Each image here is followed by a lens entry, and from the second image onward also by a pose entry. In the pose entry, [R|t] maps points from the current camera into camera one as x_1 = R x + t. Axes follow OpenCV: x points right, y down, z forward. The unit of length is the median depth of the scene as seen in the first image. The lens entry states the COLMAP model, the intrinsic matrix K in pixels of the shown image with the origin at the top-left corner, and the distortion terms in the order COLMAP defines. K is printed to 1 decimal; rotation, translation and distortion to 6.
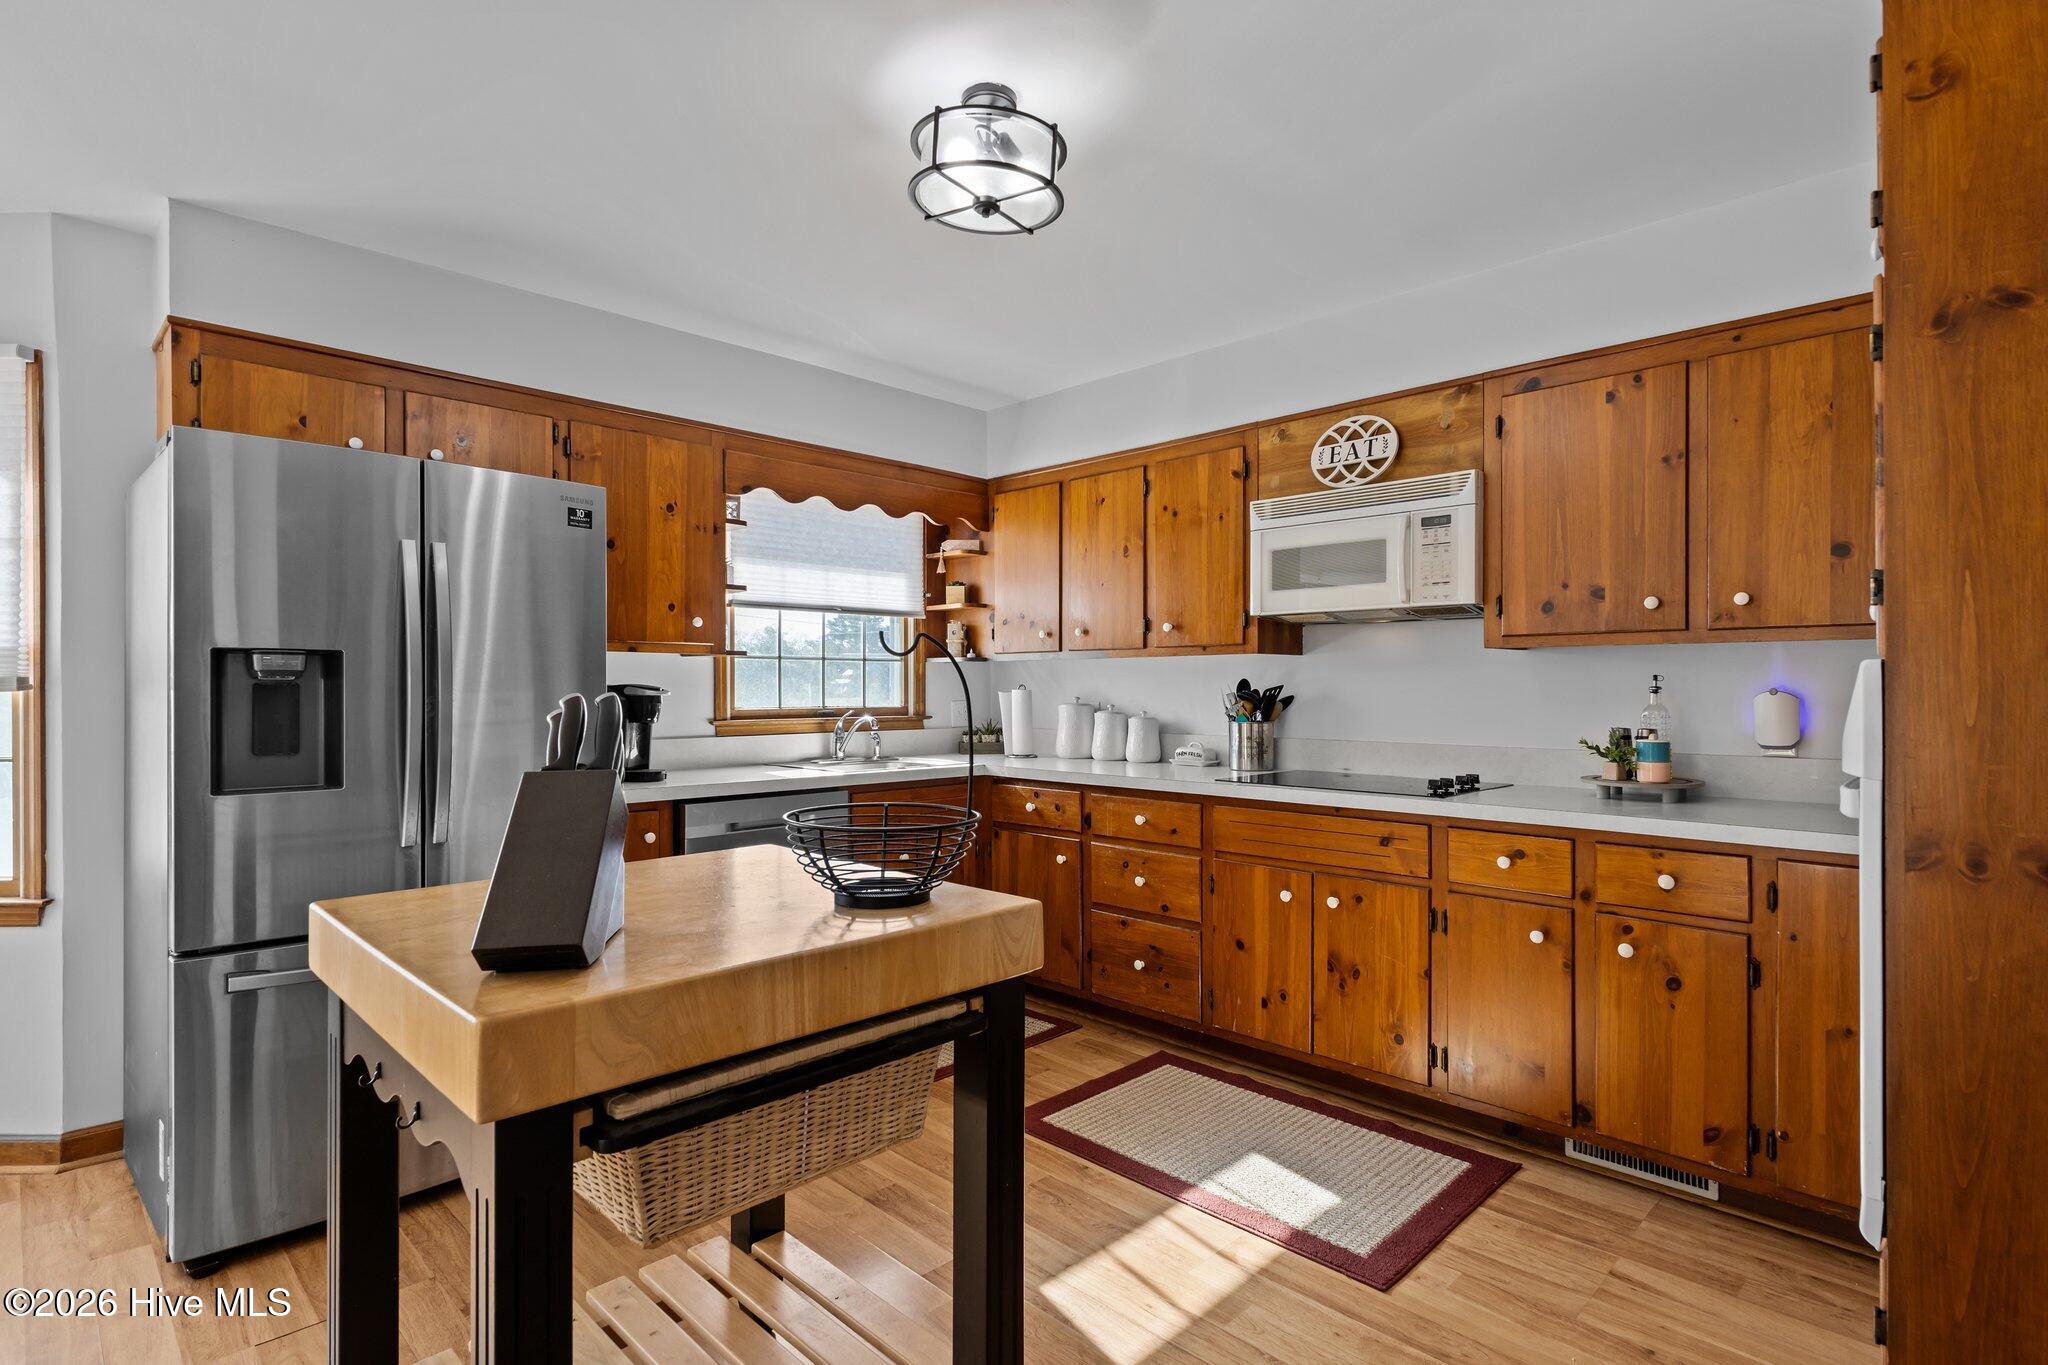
lens RADIAL K [[1011.0, 0, 1023.7], [0, 1011.0, 688.2], [0, 0, 1]] dist [0.018656, -0.006150]
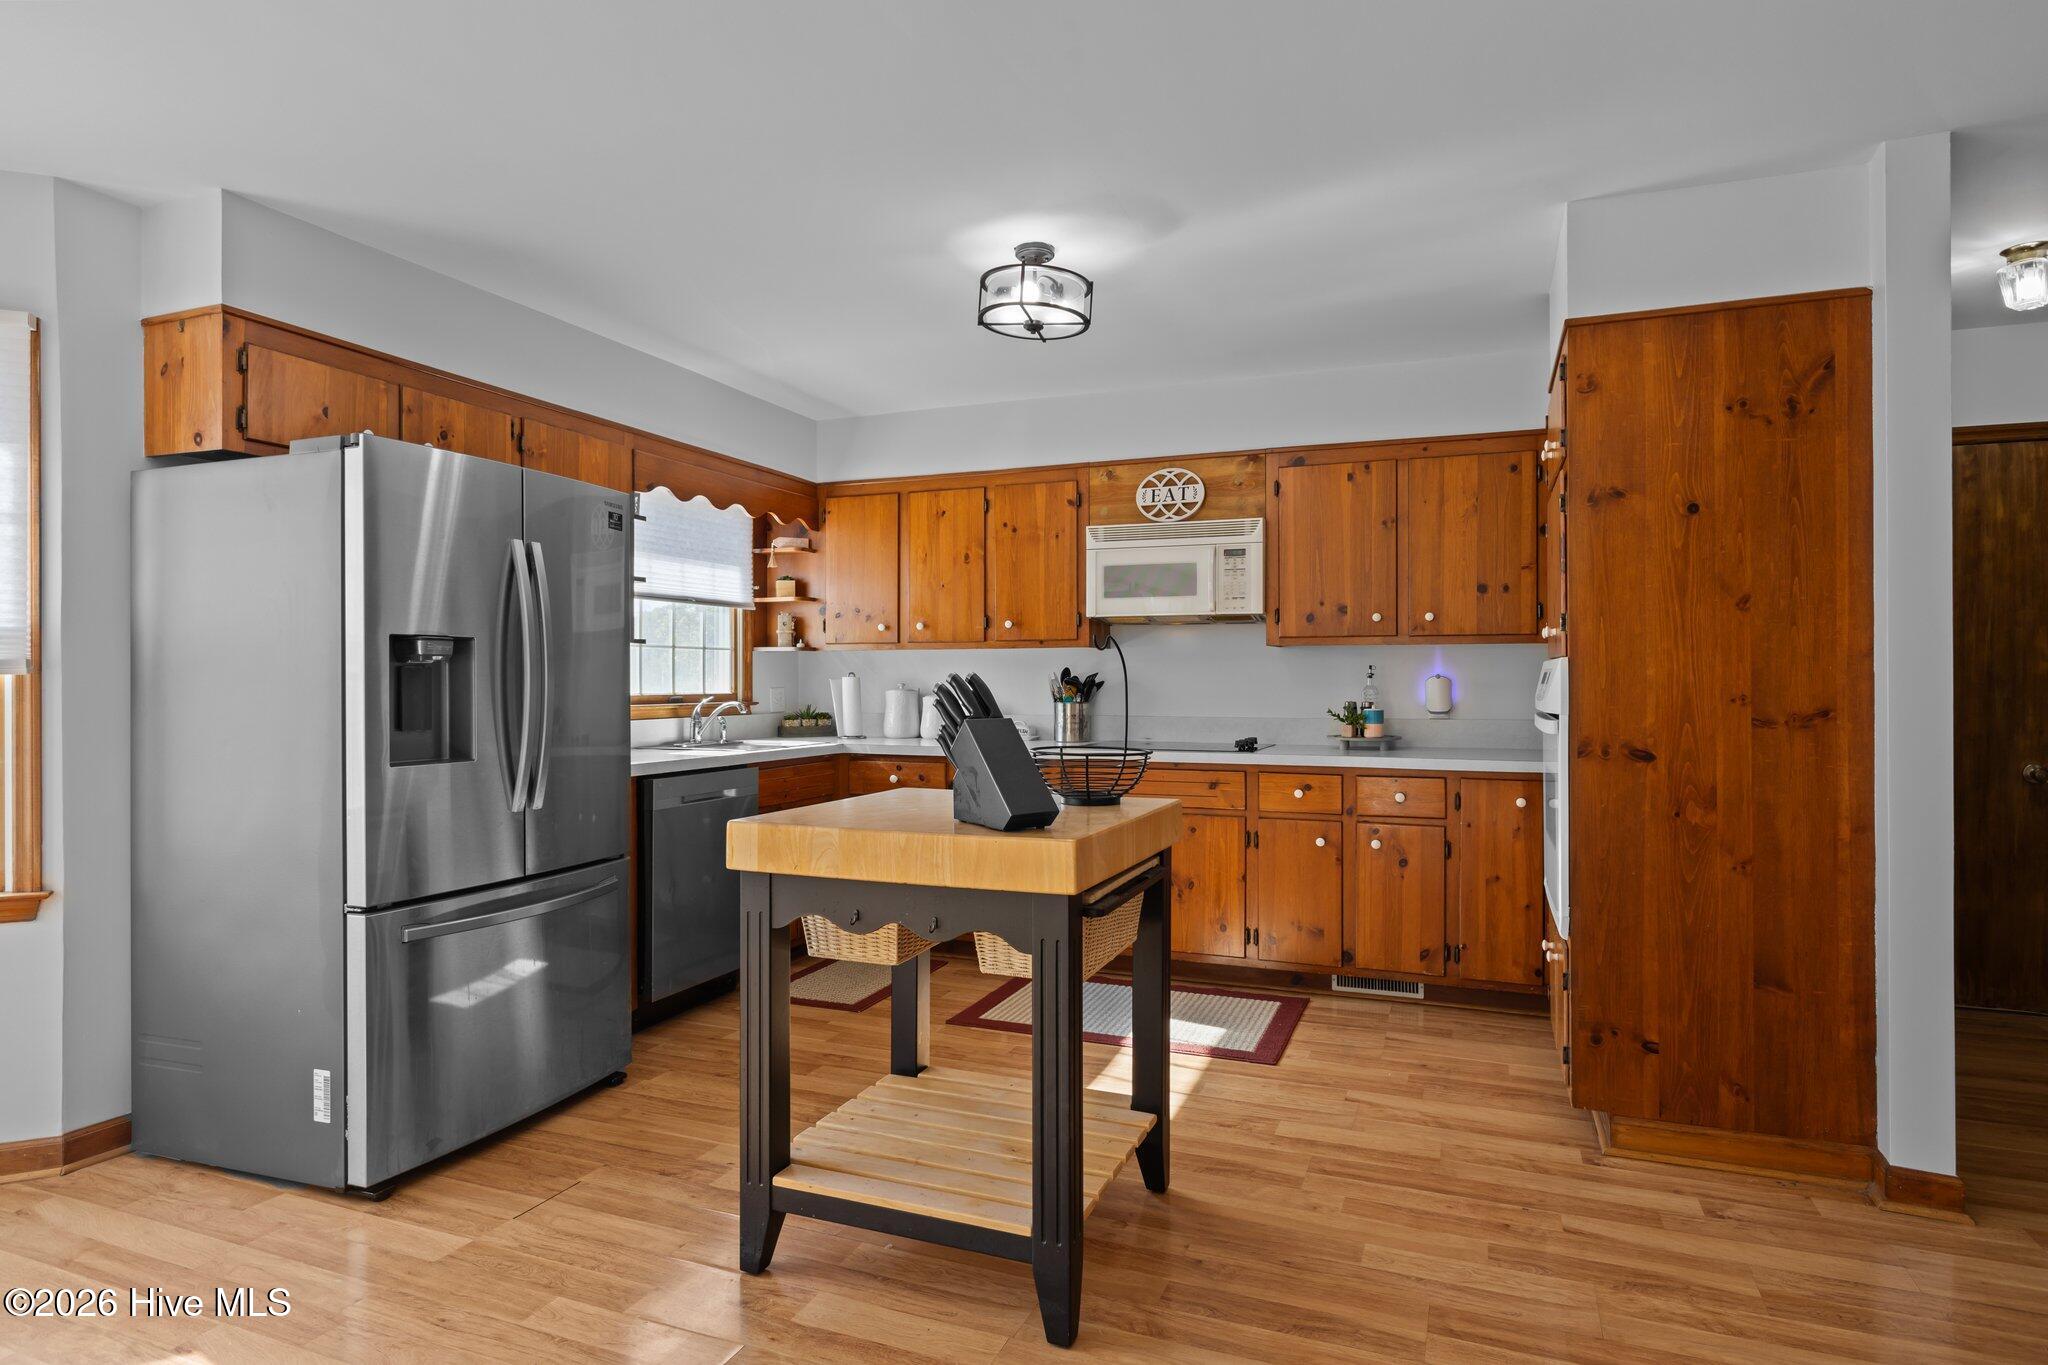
lens RADIAL K [[1125.4, 0, 1015.7], [0, 1125.4, 678.1], [0, 0, 1]] dist [0.020414, -0.012540]
pose [[0.920960, 0.000381, 0.389657, -0.457292], [0.000638, 0.999997, -0.002484, 0.008316], [-0.389656, 0.002536, 0.920957, -0.285324]]
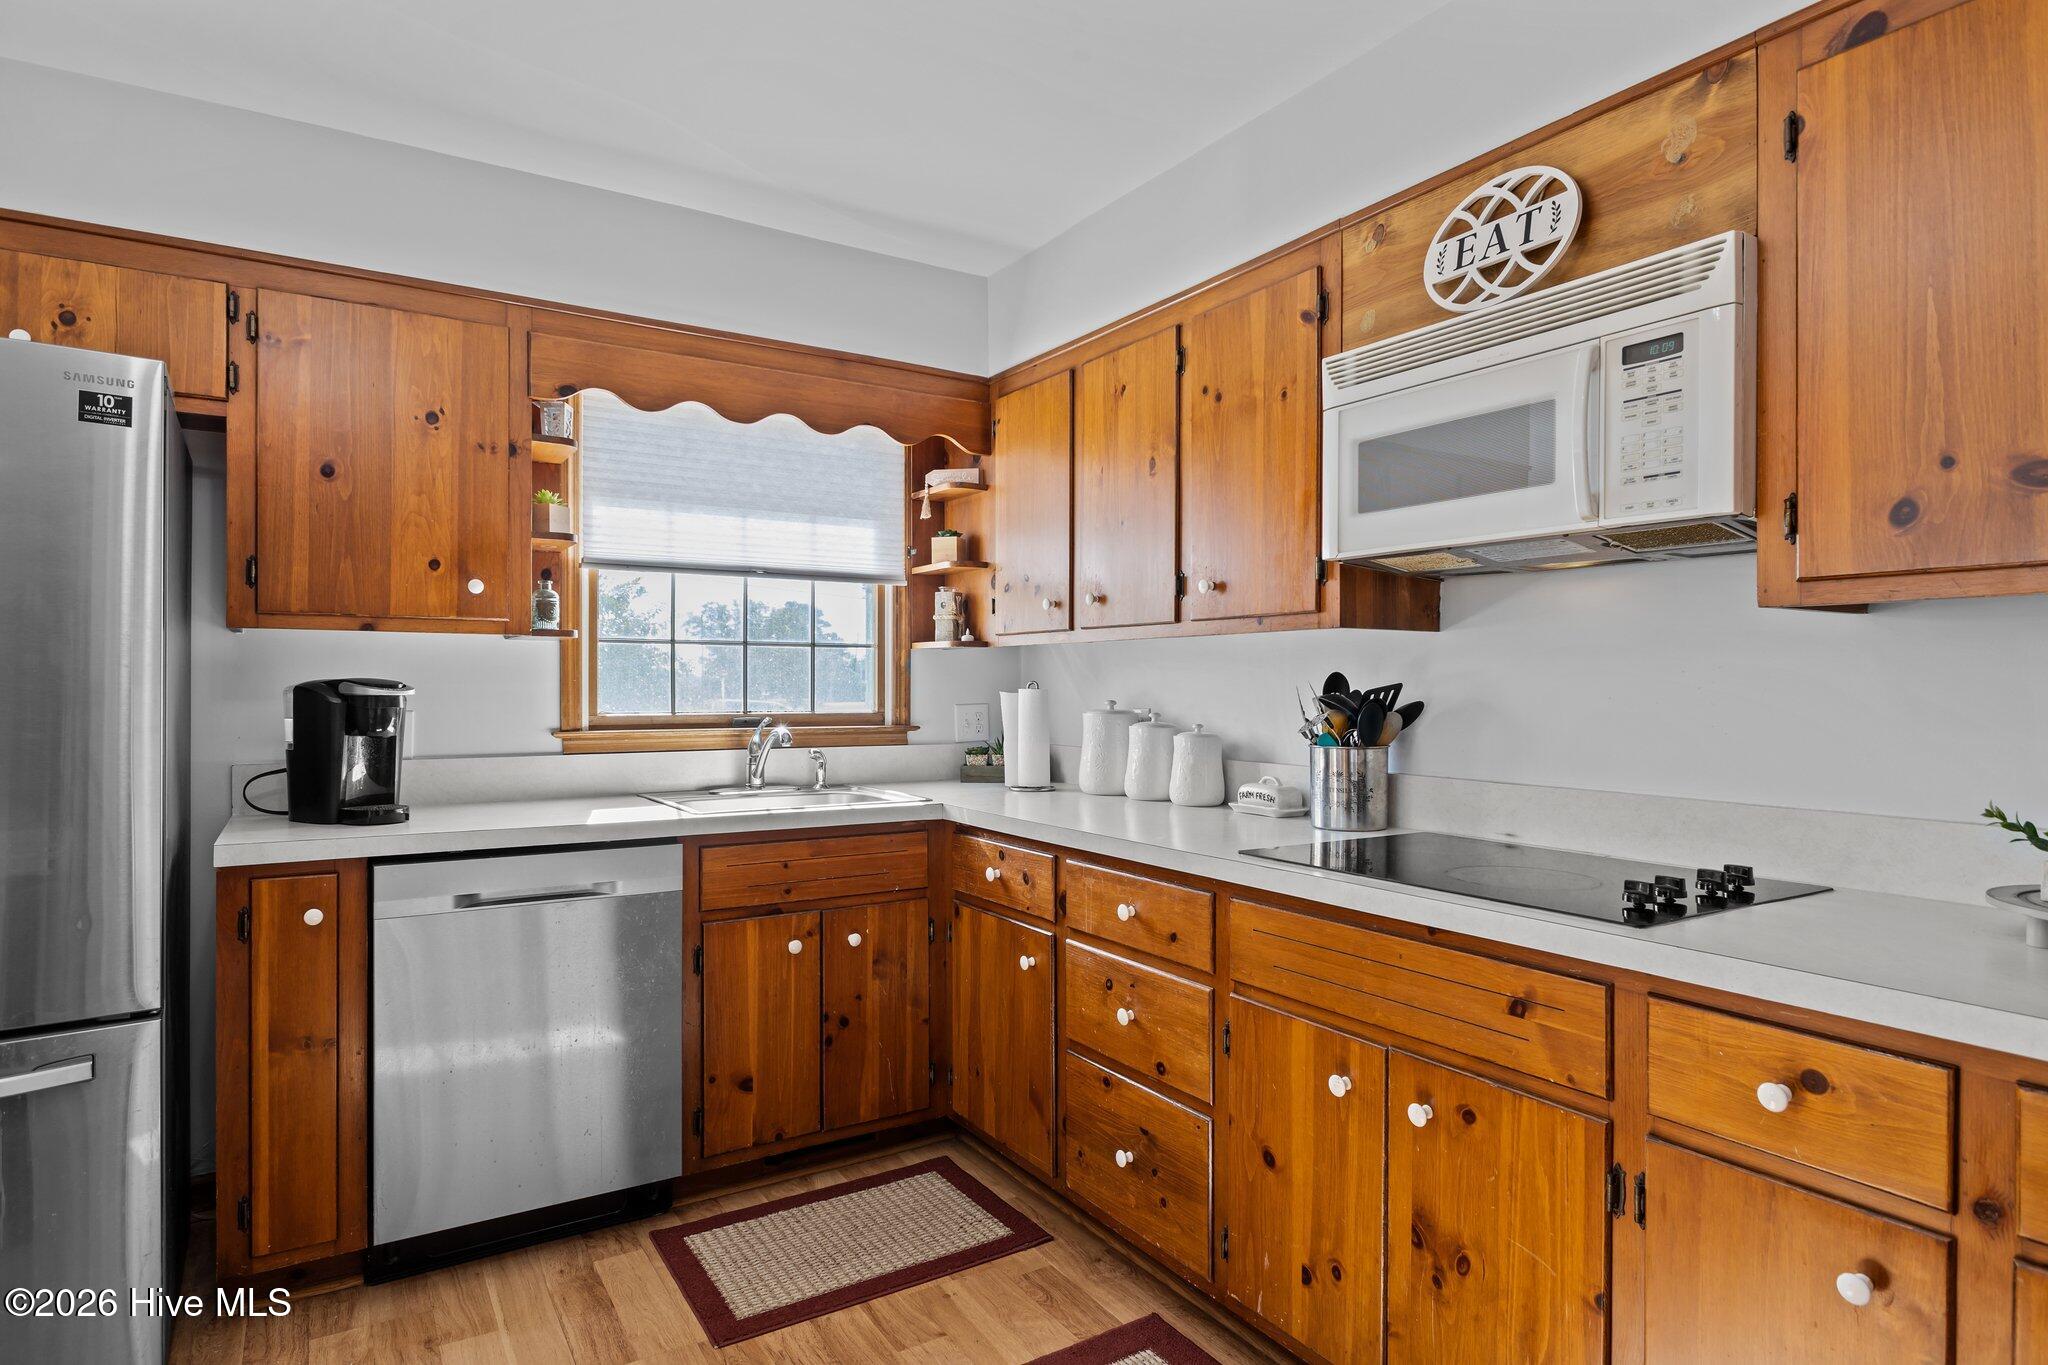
lens RADIAL K [[1125.4, 0, 1033.2], [0, 1125.4, 687.1], [0, 0, 1]] dist [0.020414, -0.012540]
pose [[0.976220, 0.003724, -0.216752, 0.232475], [-0.003226, 0.999991, 0.002650, -0.002141], [0.216760, -0.001888, 0.976223, 0.398007]]
